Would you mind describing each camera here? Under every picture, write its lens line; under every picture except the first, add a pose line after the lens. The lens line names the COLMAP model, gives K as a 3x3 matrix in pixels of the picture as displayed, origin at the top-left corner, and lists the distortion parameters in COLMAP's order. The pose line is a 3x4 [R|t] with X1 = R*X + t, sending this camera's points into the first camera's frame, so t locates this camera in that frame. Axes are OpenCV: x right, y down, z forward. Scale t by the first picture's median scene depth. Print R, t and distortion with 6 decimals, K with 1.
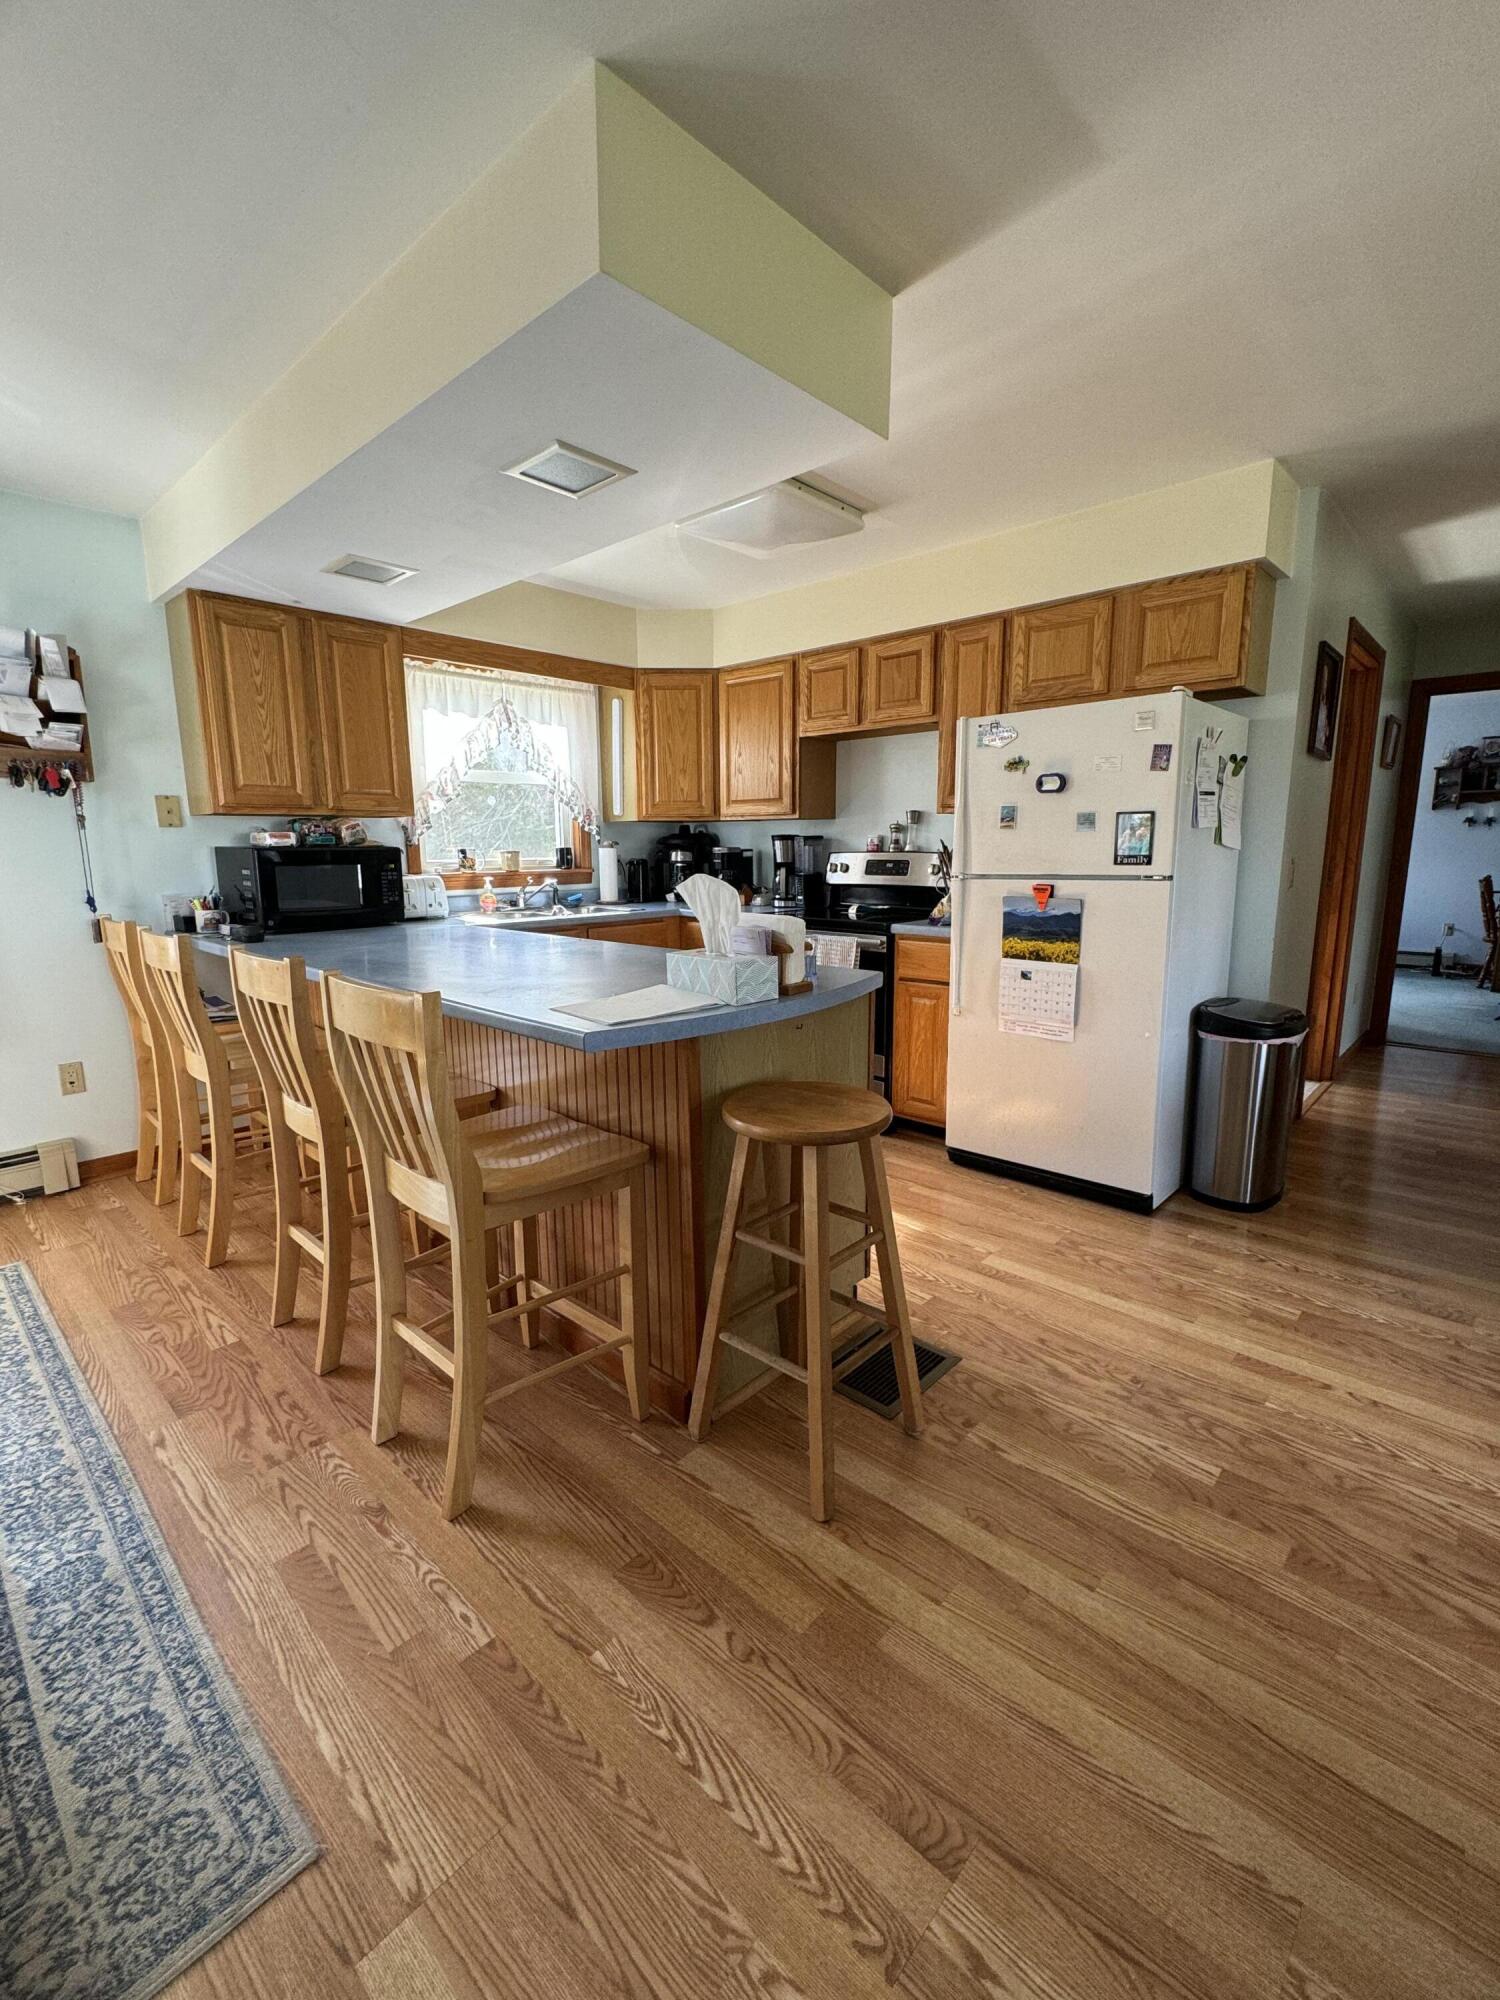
lens RADIAL K [[861.6, 0, 748.1], [0, 861.6, 997.1], [0, 0, 1]] dist [-0.001056, -0.000025]
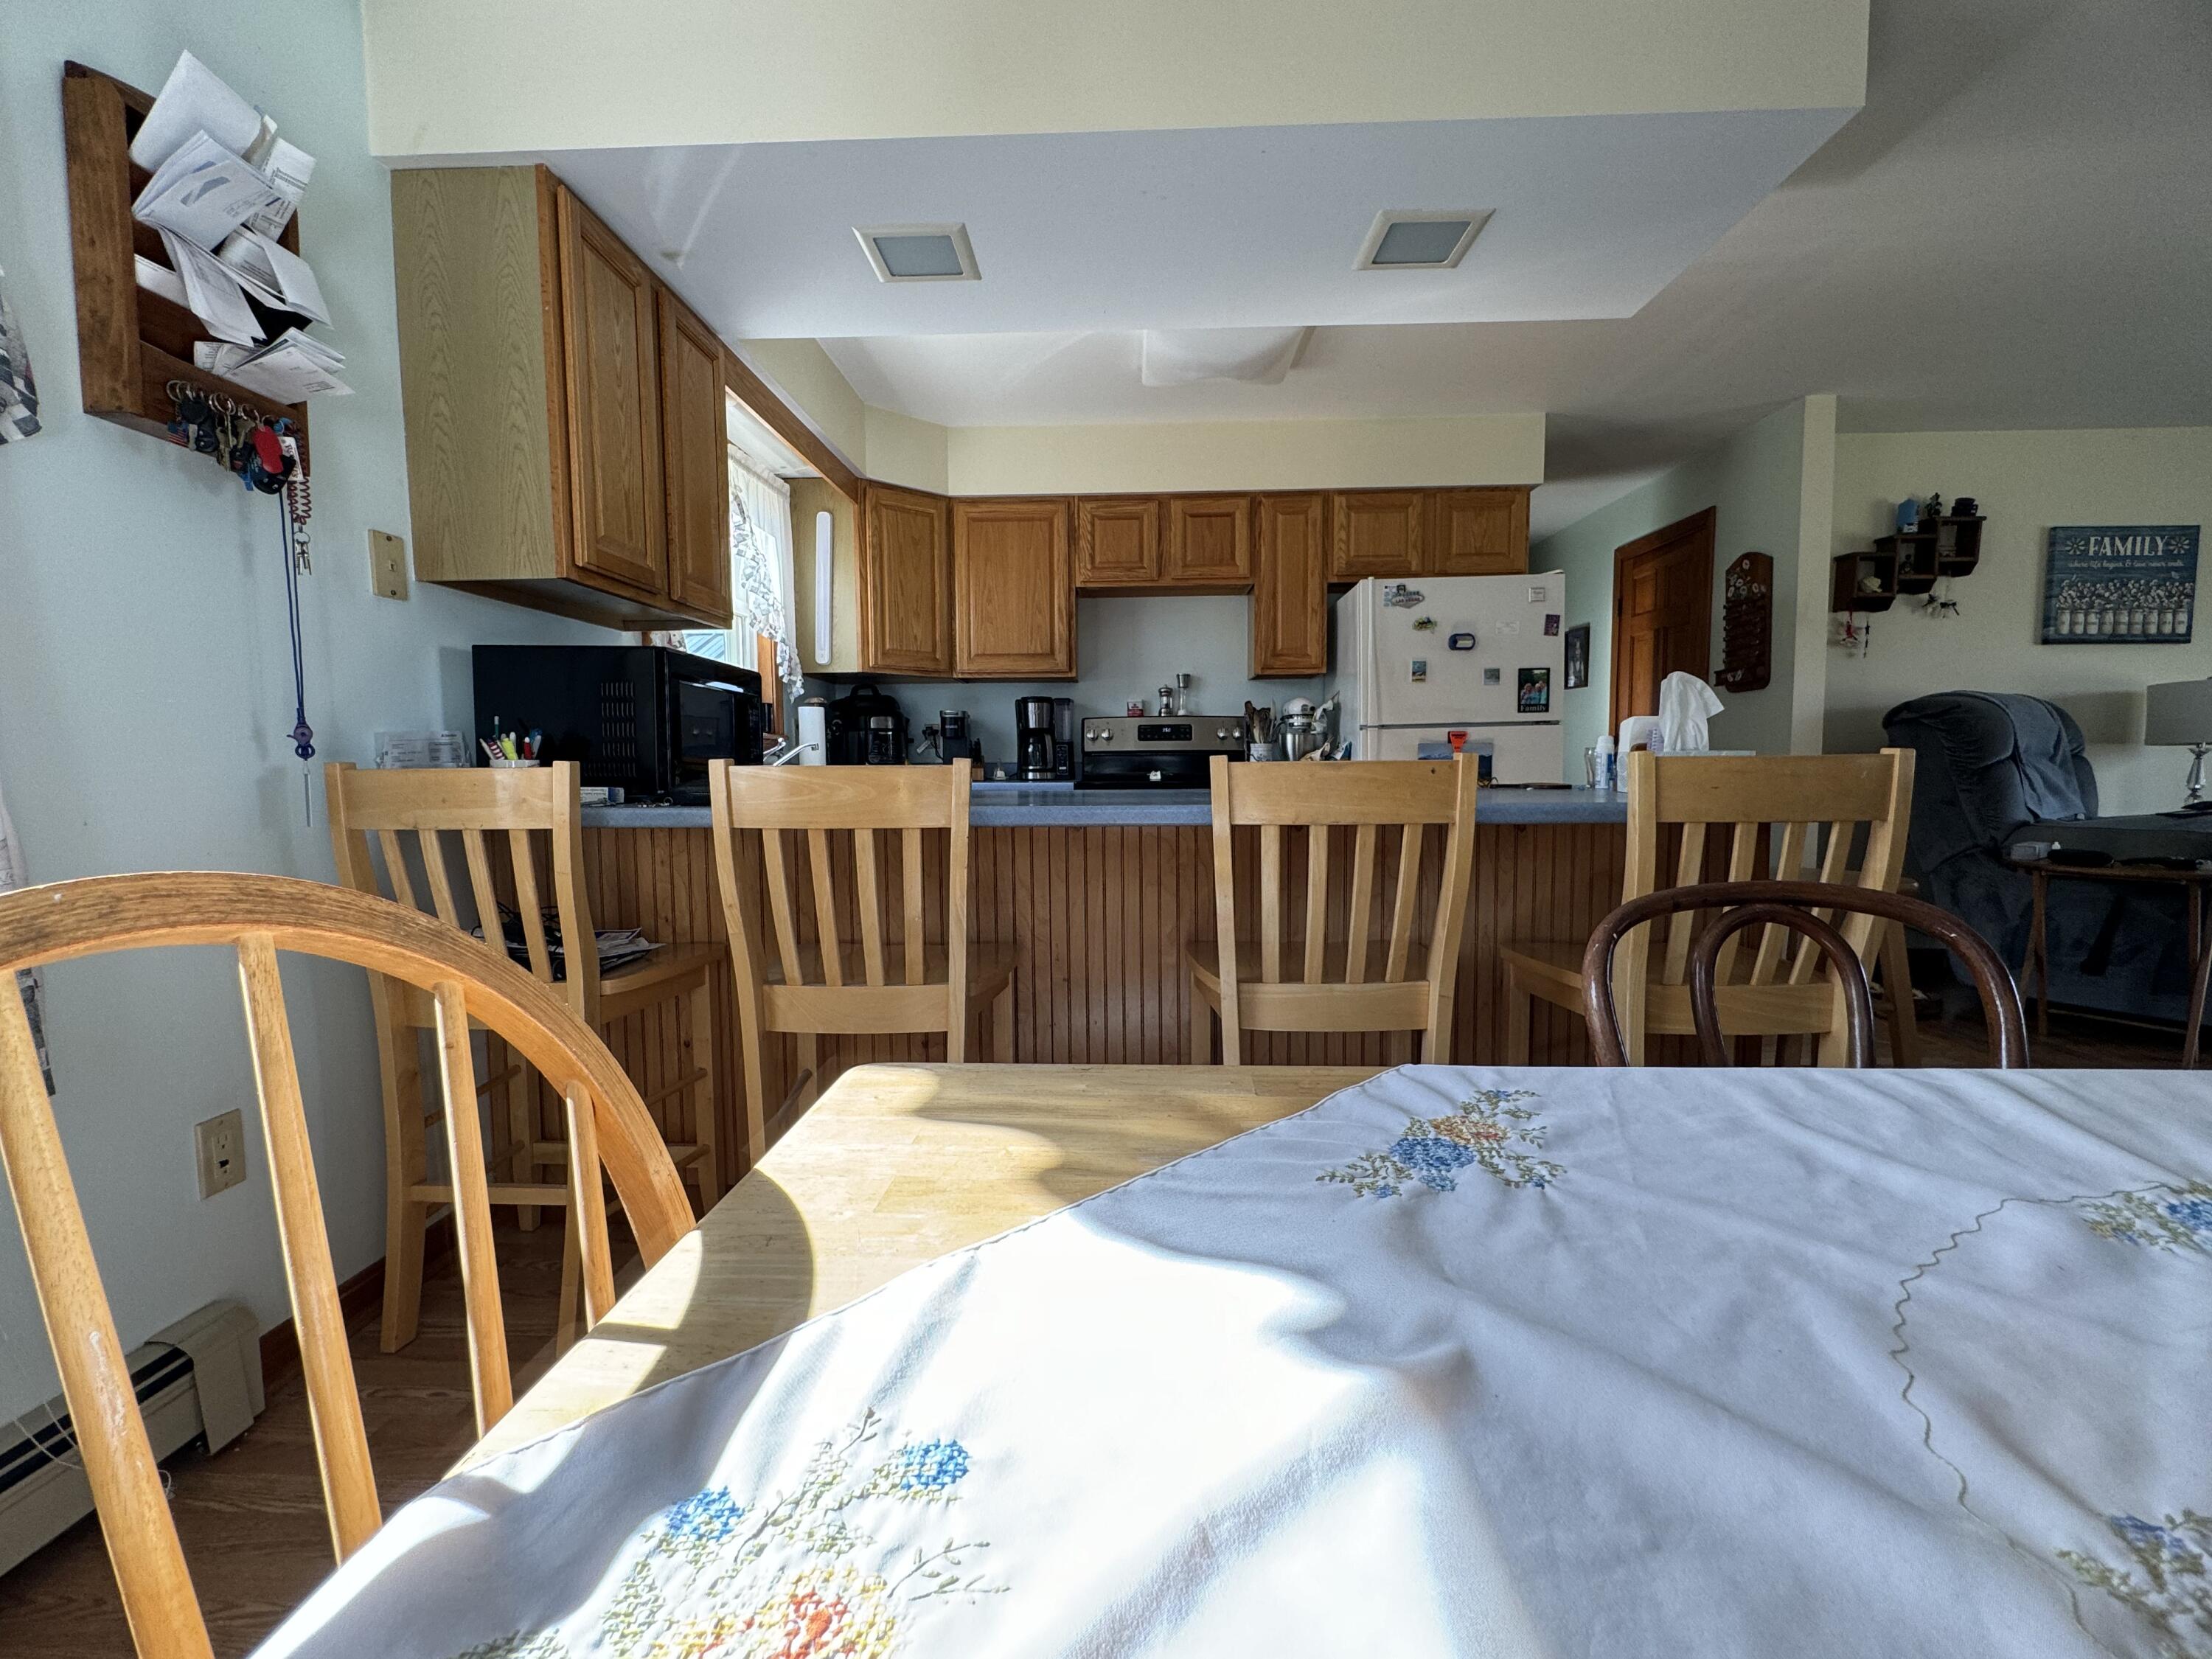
lens RADIAL K [[952.9, 0, 1097.4], [0, 952.9, 840.1], [0, 0, 1]] dist [-0.001056, -0.000025]
pose [[0.754125, -0.054497, 0.654466, -0.690389], [0.119462, 0.991308, -0.055109, 0.018067], [-0.645774, 0.119743, 0.754080, 0.322066]]
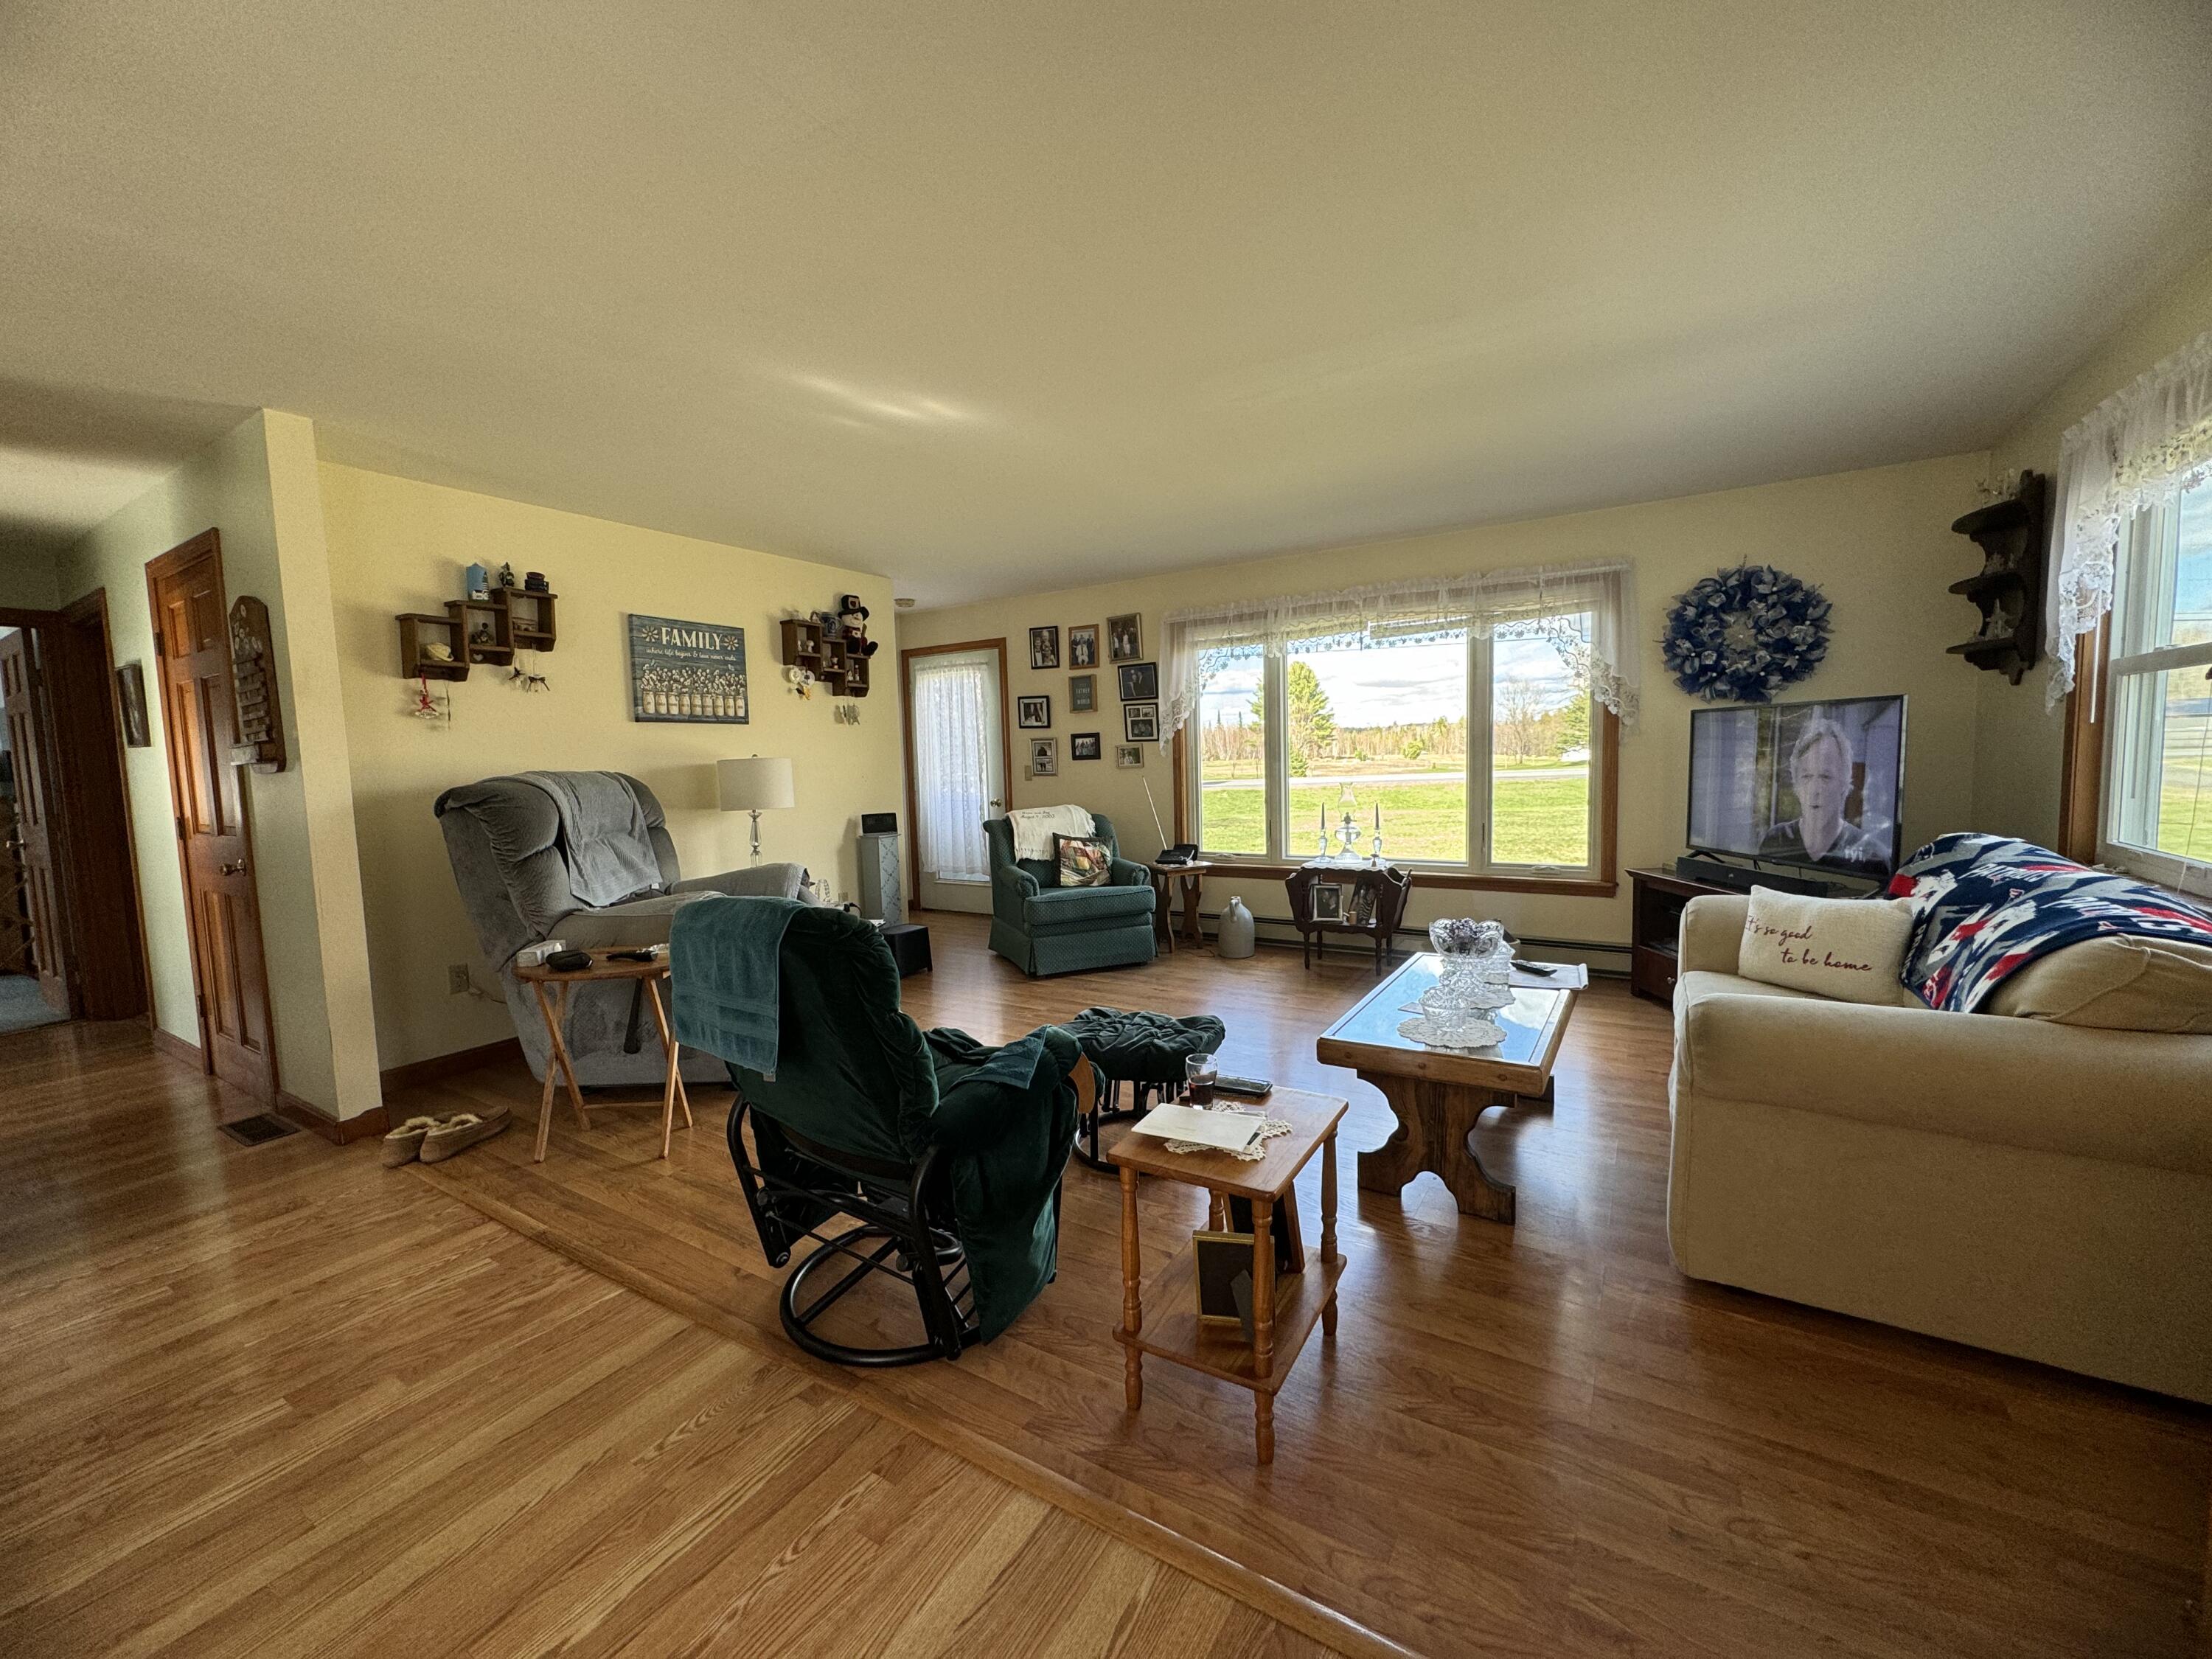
lens RADIAL K [[880.9, 0, 1111.6], [0, 880.9, 829.2], [0, 0, 1]] dist [-0.002663, 0.000975]
pose [[-0.193520, -0.069476, 0.978633, -0.677152], [0.204839, 0.972645, 0.109556, 0.017224], [-0.959474, 0.221664, -0.173994, 0.312804]]
